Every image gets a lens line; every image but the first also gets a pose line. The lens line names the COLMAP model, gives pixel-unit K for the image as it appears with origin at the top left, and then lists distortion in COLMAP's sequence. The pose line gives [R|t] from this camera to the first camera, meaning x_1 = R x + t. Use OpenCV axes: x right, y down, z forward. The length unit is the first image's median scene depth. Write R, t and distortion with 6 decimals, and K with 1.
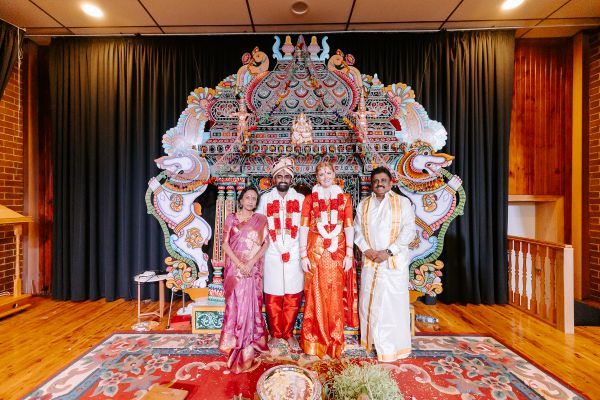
lens RADIAL K [[262.9, 0, 292.4], [0, 262.9, 203.7], [0, 0, 1]] dist [0.001557, 0.001814]
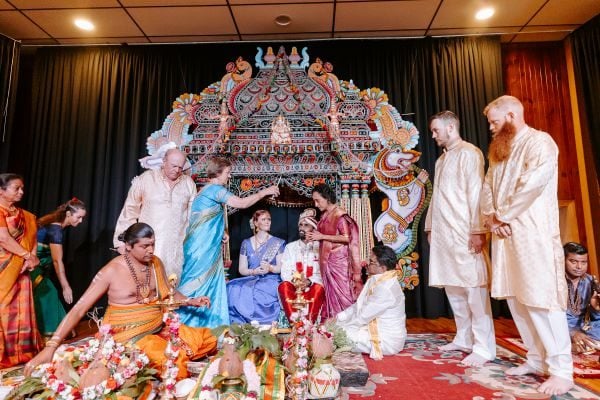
lens RADIAL K [[376.7, 0, 307.1], [0, 376.7, 193.0], [0, 0, 1]] dist [0.019092, -0.001385]
pose [[0.999932, -0.011027, -0.003726, 0.137809], [0.010321, 0.987993, -0.154153, 0.189561], [0.005381, 0.154104, 0.988040, -0.431760]]
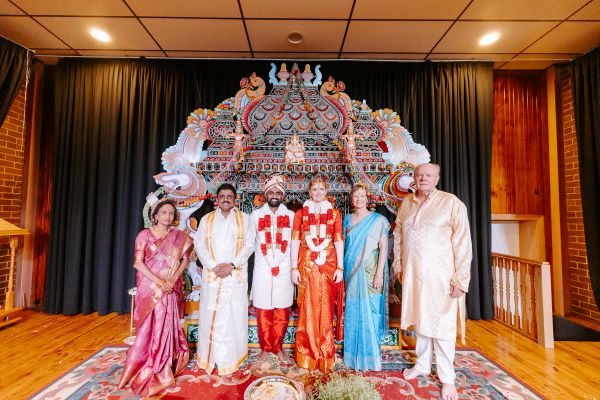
lens RADIAL K [[262.9, 0, 296.2], [0, 262.9, 204.5], [0, 0, 1]] dist [0.001557, 0.001814]
pose [[0.999701, 0.013409, 0.020433, 0.021649], [-0.012279, 0.998441, -0.054443, -0.003895], [-0.021131, 0.054176, 0.998308, -0.046068]]
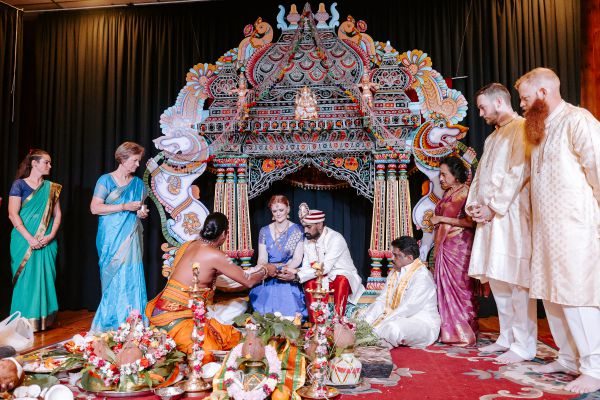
lens RADIAL K [[469.2, 0, 299.9], [0, 469.2, 204.3], [0, 0, 1]] dist [0.009722, 0.003295]
pose [[0.994480, -0.010863, -0.104360, 0.174901], [0.003256, 0.997342, -0.072783, 0.181908], [0.104874, 0.072042, 0.991873, -0.589533]]
